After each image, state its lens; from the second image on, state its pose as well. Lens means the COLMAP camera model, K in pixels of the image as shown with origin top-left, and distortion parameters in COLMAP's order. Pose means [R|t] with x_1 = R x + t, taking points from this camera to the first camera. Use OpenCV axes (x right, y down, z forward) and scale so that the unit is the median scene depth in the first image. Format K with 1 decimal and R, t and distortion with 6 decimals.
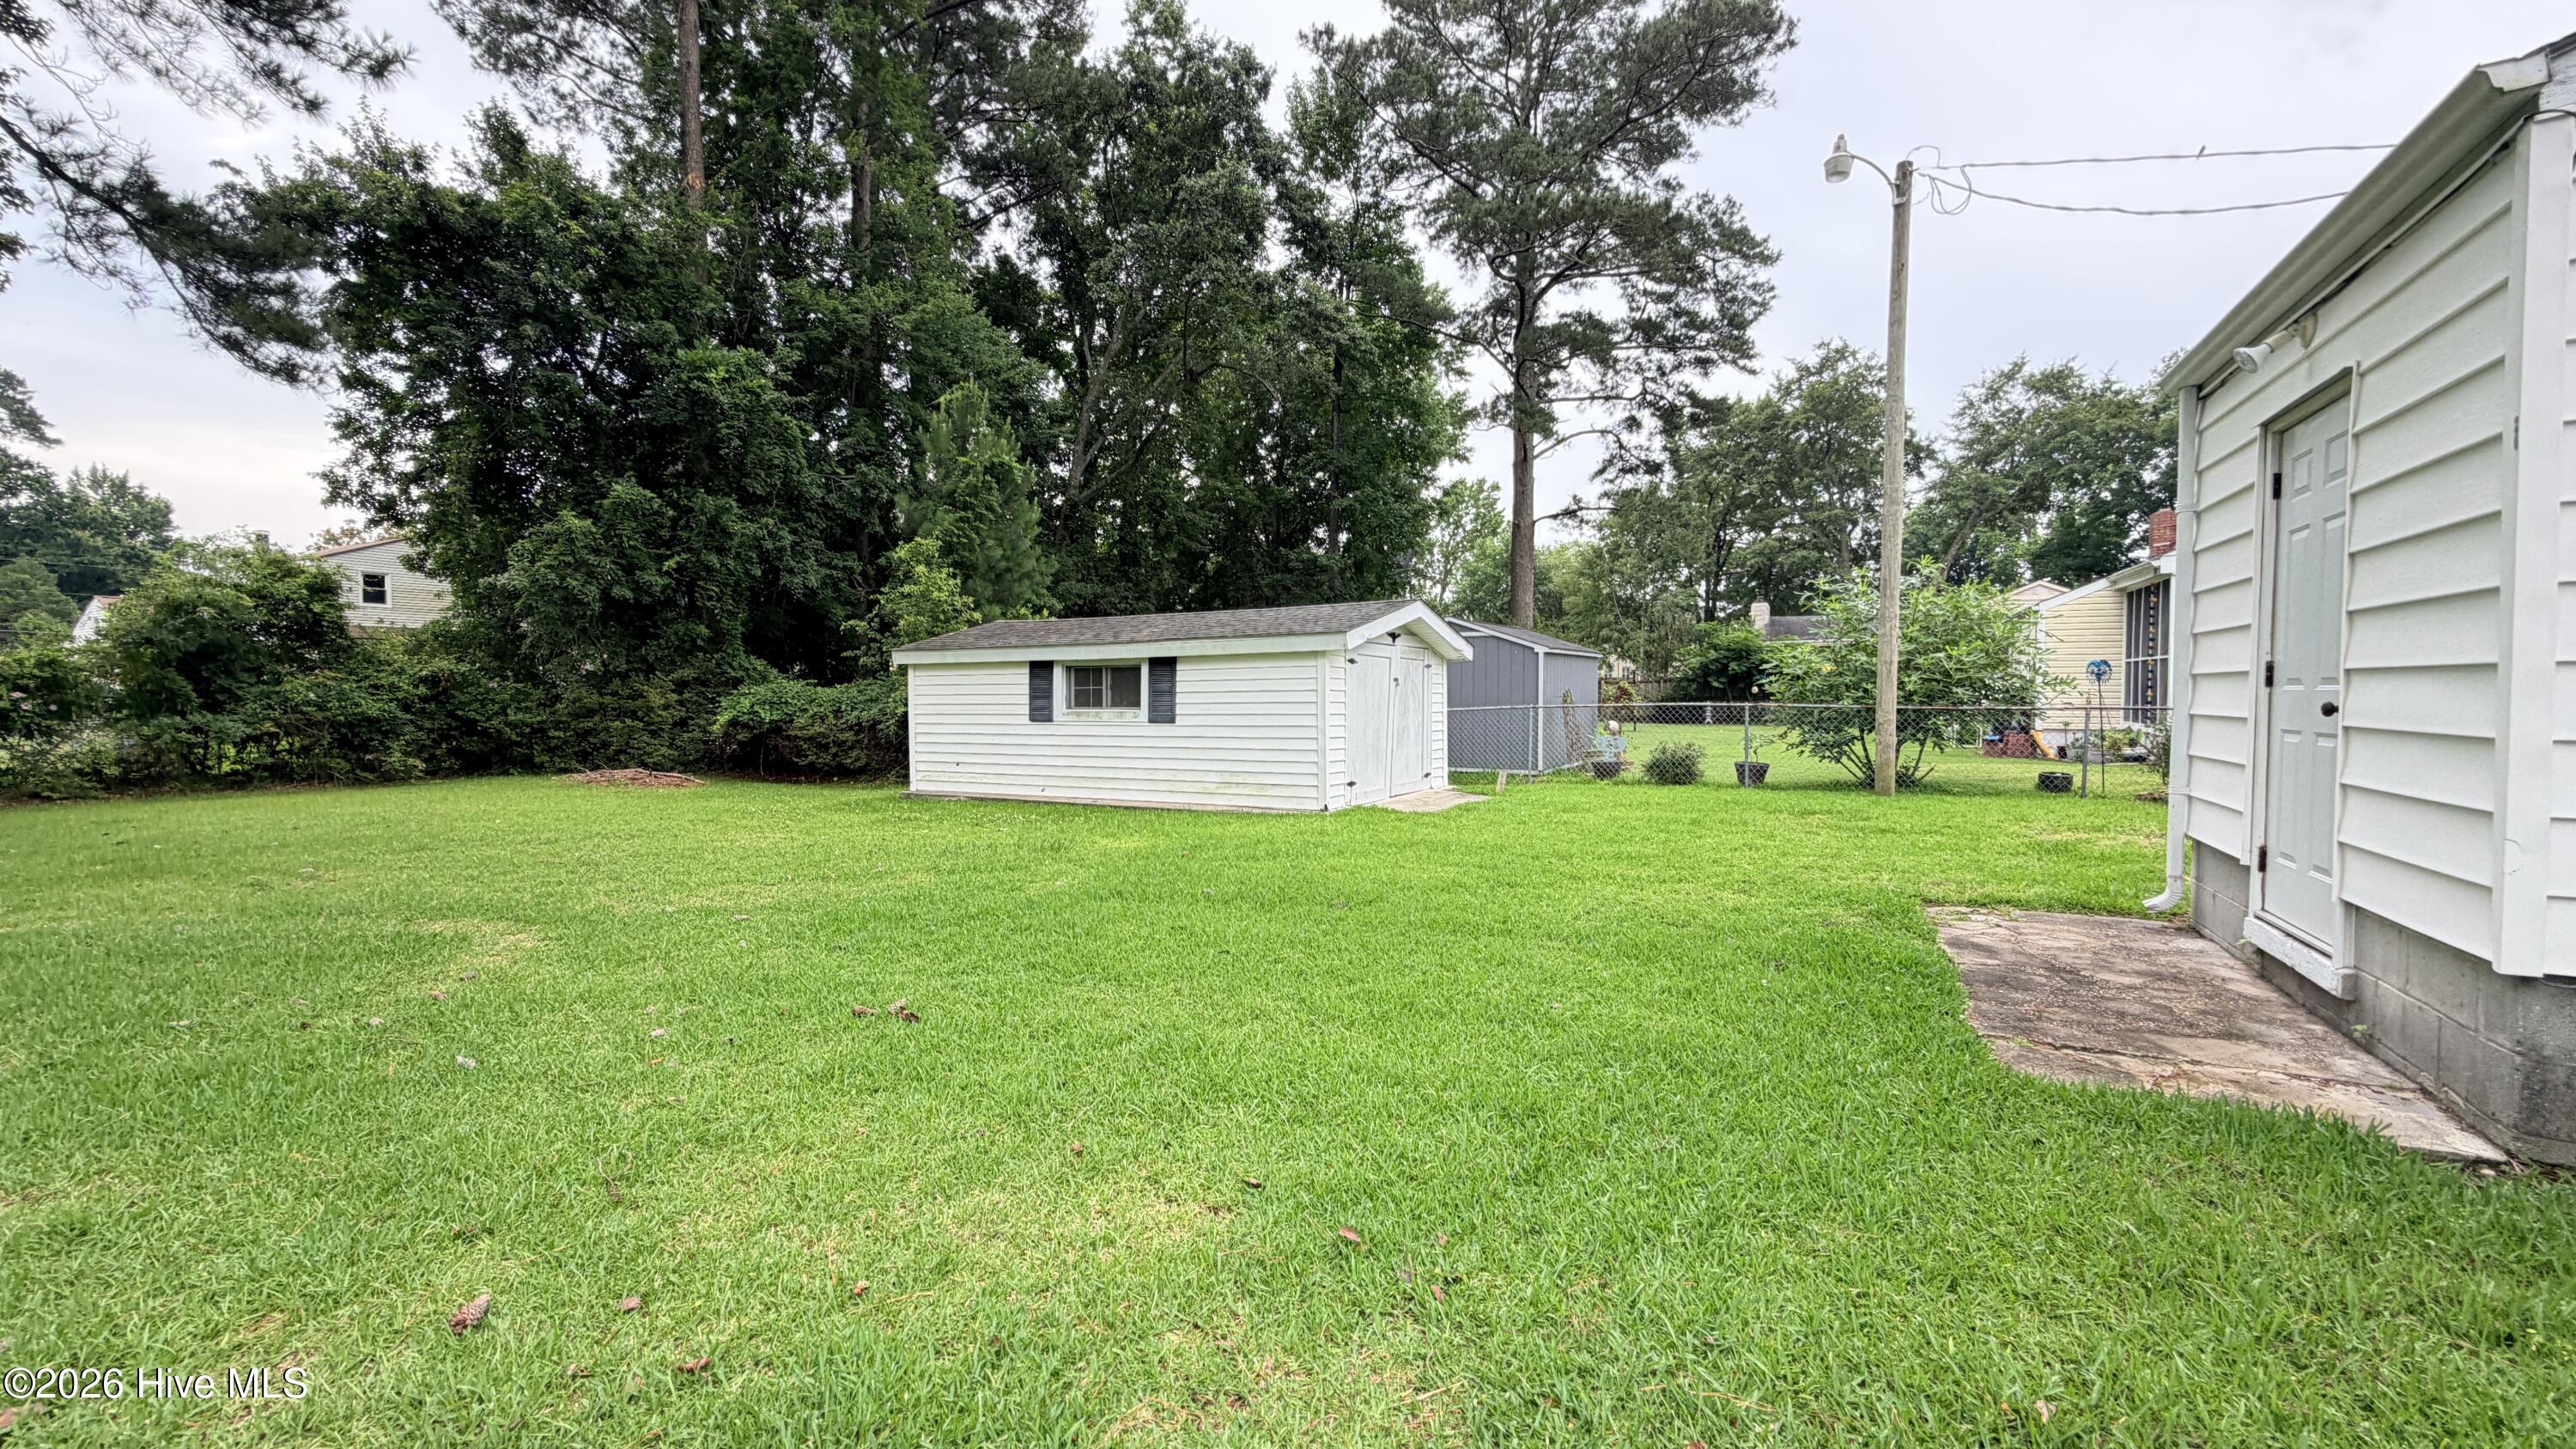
lens RADIAL K [[1026.1, 0, 1278.9], [0, 1026.1, 725.6], [0, 0, 1]] dist [0.001220, -0.000134]
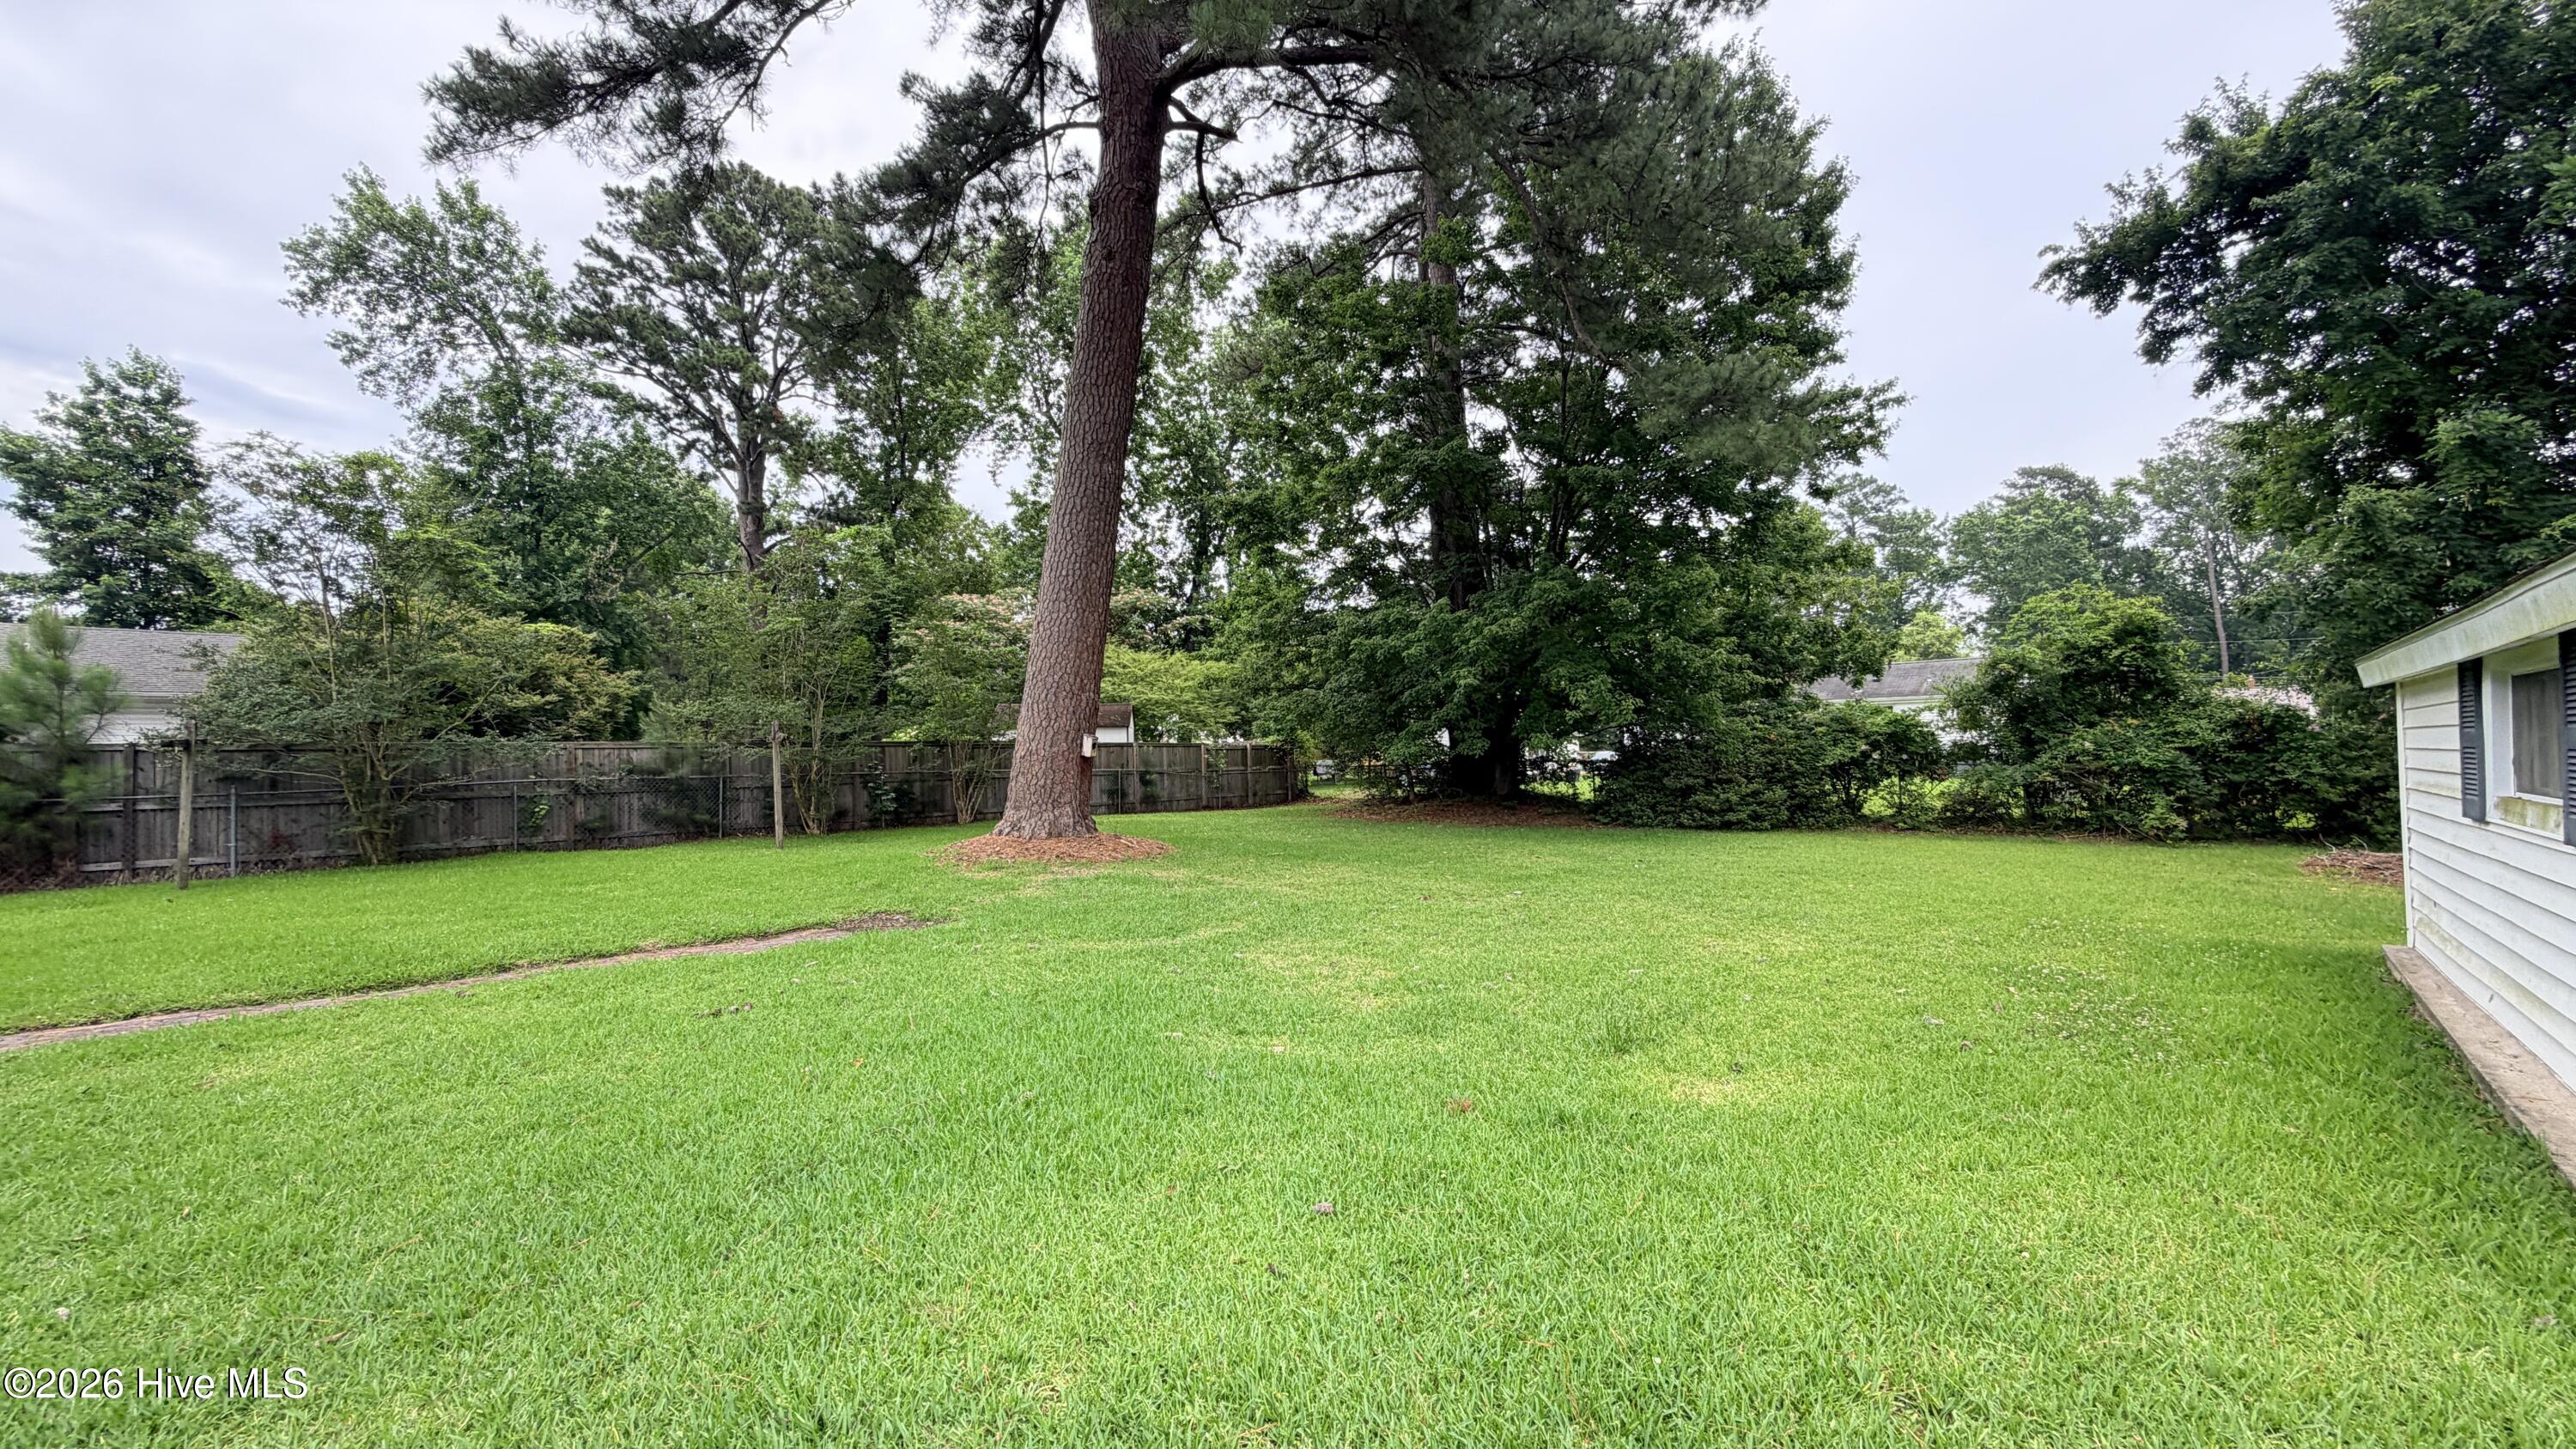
lens RADIAL K [[1026.1, 0, 1282.3], [0, 1026.1, 723.3], [0, 0, 1]] dist [0.001220, -0.000134]
pose [[-0.227056, -0.022021, -0.973633, 0.167565], [-0.012472, 0.999728, -0.019703, -0.018877], [0.973802, 0.007669, -0.227269, 0.426145]]
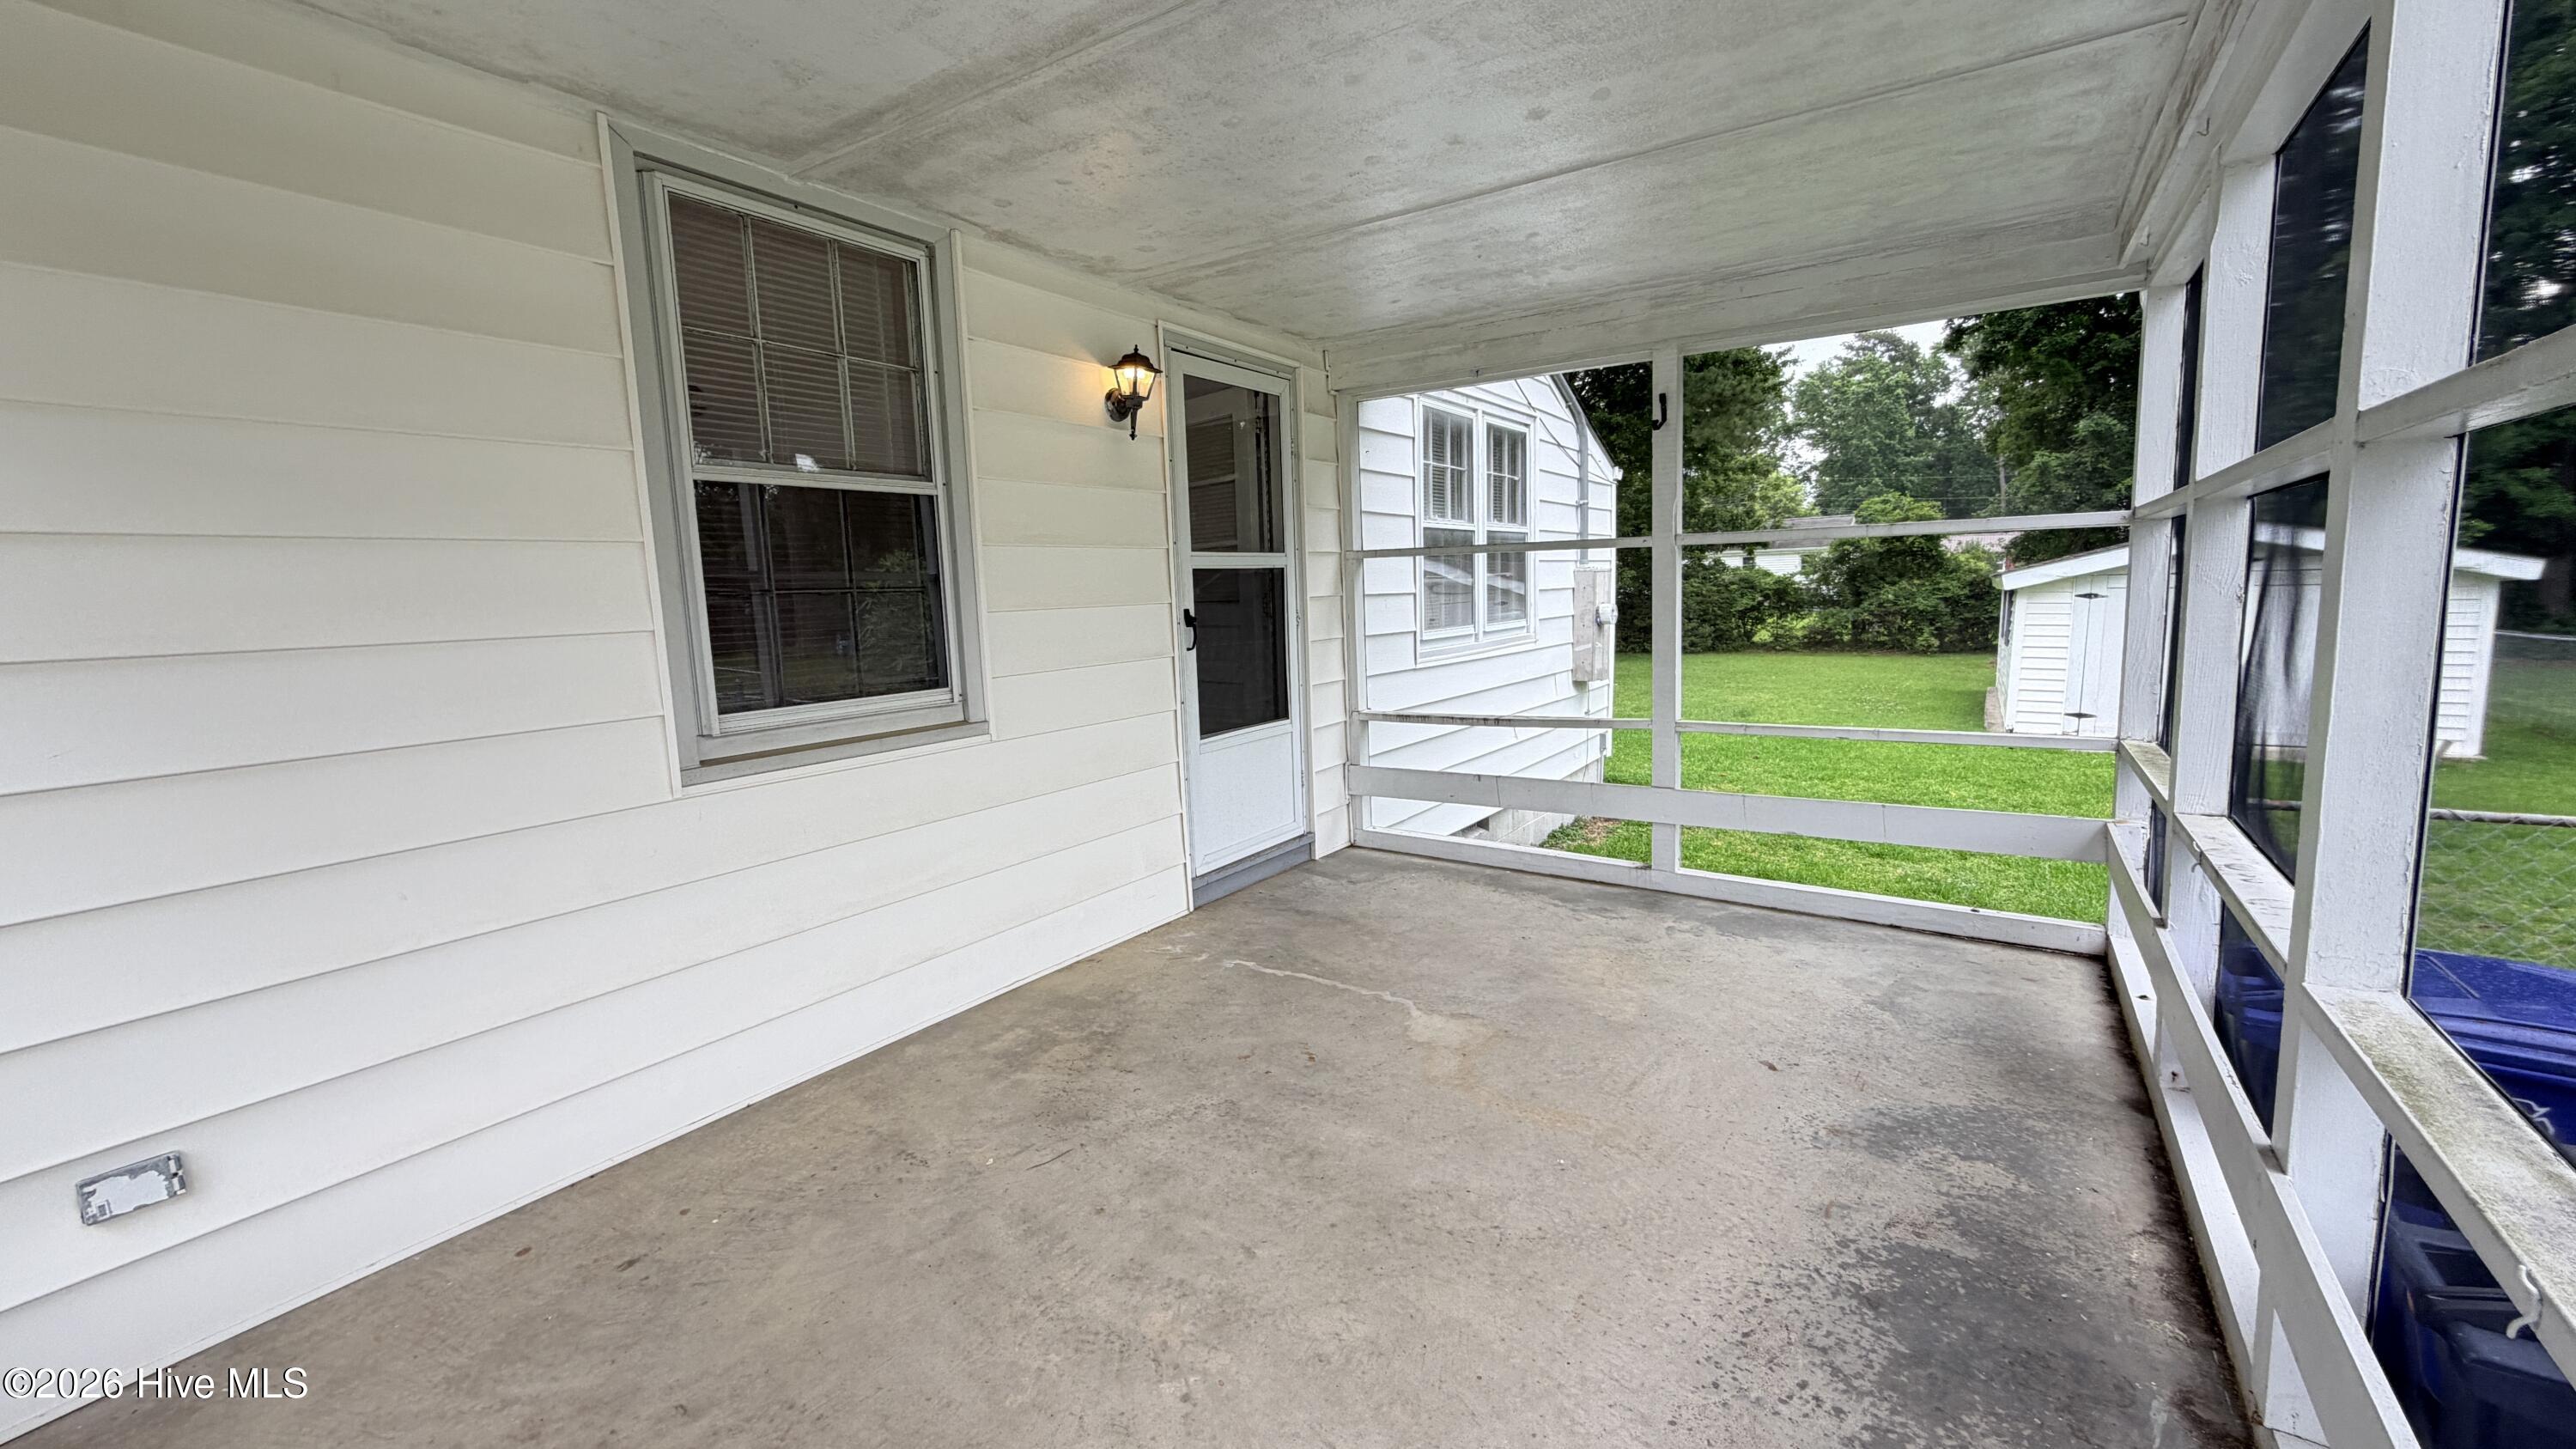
lens RADIAL K [[1026.1, 0, 1291.5], [0, 1026.1, 722.1], [0, 0, 1]] dist [0.001220, -0.000134]
pose [[-0.088635, 0.133543, -0.987071, 0.691468], [-0.001964, 0.990946, 0.134244, -0.043972], [0.996062, 0.013837, -0.087571, 0.181451]]
